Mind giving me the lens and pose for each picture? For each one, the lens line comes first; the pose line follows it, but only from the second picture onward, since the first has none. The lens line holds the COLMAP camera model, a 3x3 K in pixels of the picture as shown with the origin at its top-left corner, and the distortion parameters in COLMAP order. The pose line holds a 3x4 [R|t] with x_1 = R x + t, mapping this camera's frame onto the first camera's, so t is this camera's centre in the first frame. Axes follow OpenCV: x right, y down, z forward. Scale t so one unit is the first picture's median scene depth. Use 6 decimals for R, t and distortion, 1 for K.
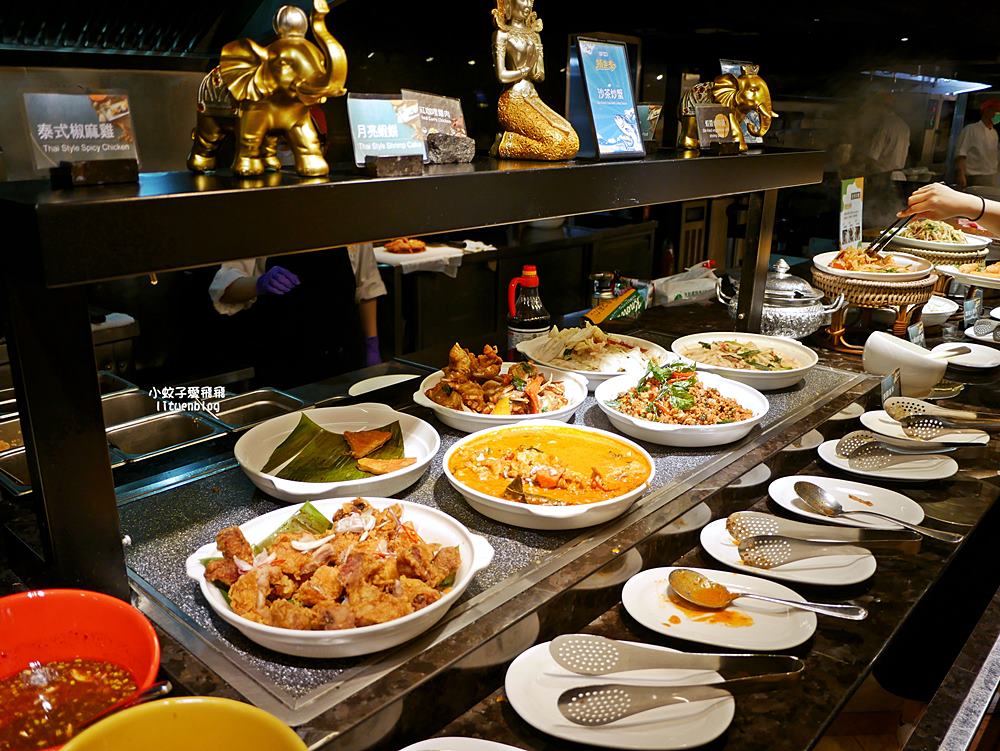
lens RADIAL K [[846.0, 0, 510.7], [0, 846.0, 372.5], [0, 0, 1]] dist [-0.054931, 0.011423]
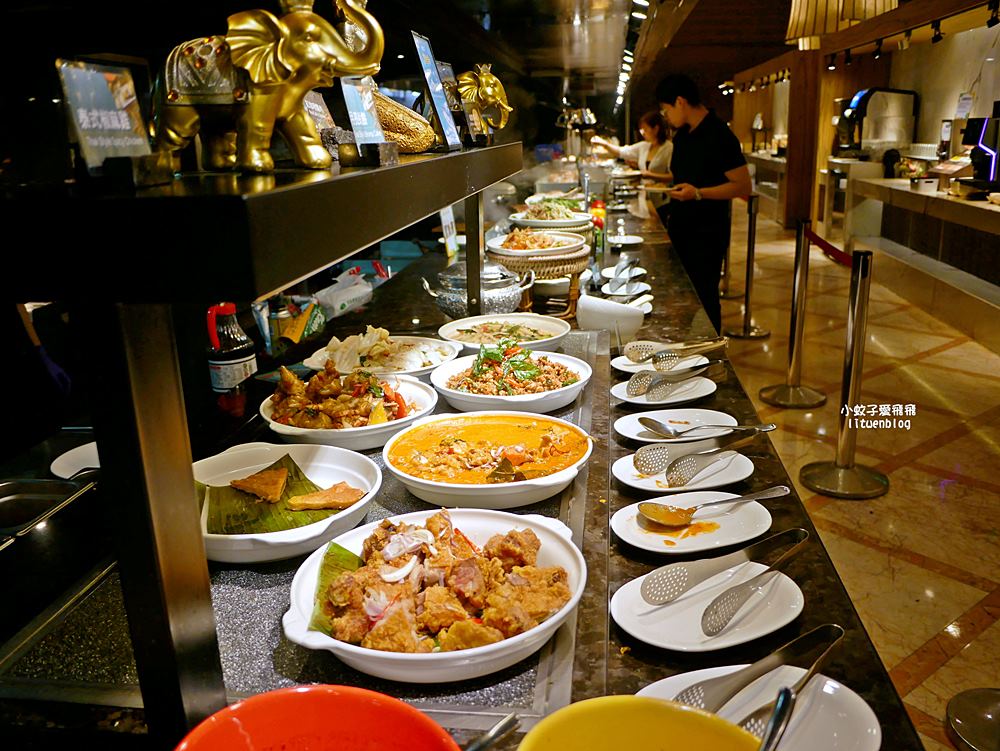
lens RADIAL K [[846.0, 0, 508.2], [0, 846.0, 377.3], [0, 0, 1]] dist [-0.054931, 0.011423]
pose [[0.825668, -0.201166, 0.527072, -0.446721], [0.213373, 0.976218, 0.038337, -0.007506], [-0.522250, 0.080810, 0.848955, 0.122015]]
